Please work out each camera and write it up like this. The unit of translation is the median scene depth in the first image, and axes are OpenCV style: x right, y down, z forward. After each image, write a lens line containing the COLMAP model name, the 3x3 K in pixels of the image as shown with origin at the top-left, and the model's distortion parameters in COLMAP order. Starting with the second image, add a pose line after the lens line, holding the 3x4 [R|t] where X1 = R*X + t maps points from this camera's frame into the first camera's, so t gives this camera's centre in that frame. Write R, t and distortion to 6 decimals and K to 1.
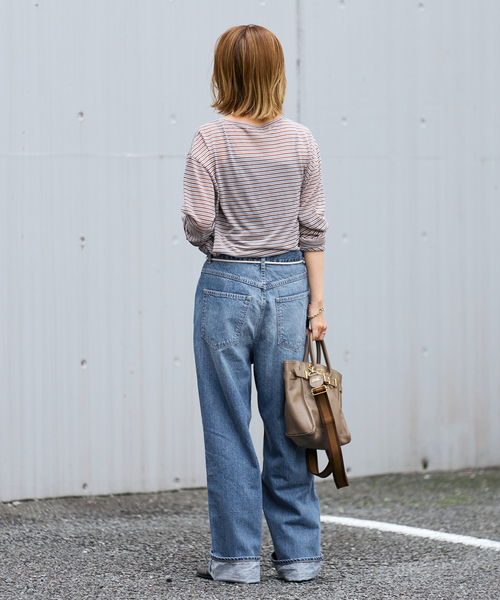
lens RADIAL K [[3912.0, 0, 230.3], [0, 3912.0, 300.6], [0, 0, 1]] dist [0.285290, 9.603521]
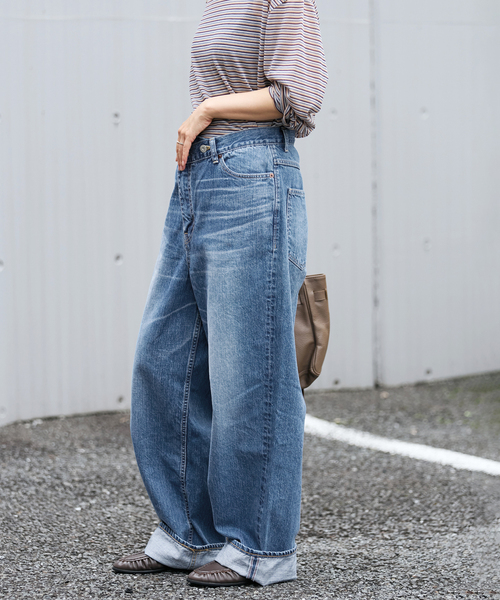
lens RADIAL K [[2957.7, 0, 249.5], [0, 2957.7, 275.9], [0, 0, 1]] dist [-0.097197, 1.276657]
pose [[0.998948, -0.002509, -0.045790, 0.023169], [0.004245, 0.999275, 0.037846, -0.005259], [0.045661, -0.038000, 0.998234, 0.369250]]
